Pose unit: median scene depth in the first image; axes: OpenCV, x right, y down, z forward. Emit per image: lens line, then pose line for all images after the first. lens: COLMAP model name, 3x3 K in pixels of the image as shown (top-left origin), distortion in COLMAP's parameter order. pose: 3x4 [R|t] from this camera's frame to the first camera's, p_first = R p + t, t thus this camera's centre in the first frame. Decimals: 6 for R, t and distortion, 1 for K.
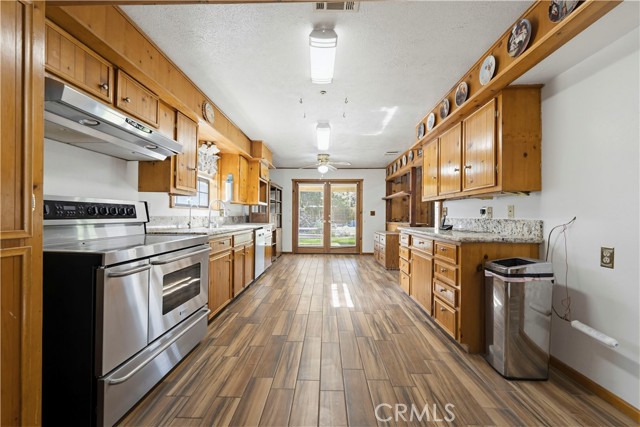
lens RADIAL K [[260.8, 0, 320.9], [0, 260.8, 215.5], [0, 0, 1]] dist [0.001868, -0.000419]
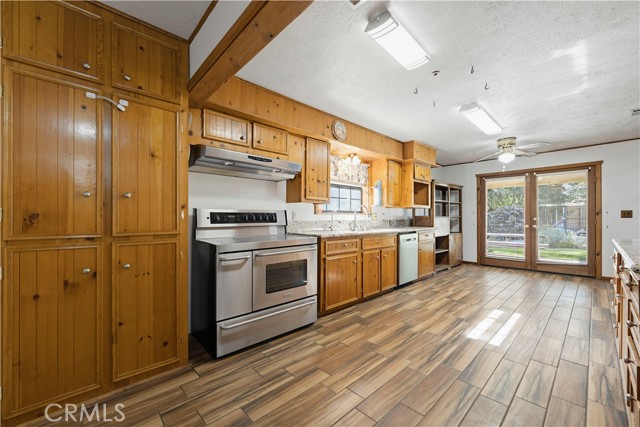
lens RADIAL K [[260.8, 0, 316.5], [0, 260.8, 217.4], [0, 0, 1]] dist [0.001868, -0.000419]
pose [[0.692714, -0.008227, -0.721165, 0.304766], [0.006608, 0.999965, -0.005060, -0.006088], [0.721182, -0.001260, 0.692745, 0.130095]]
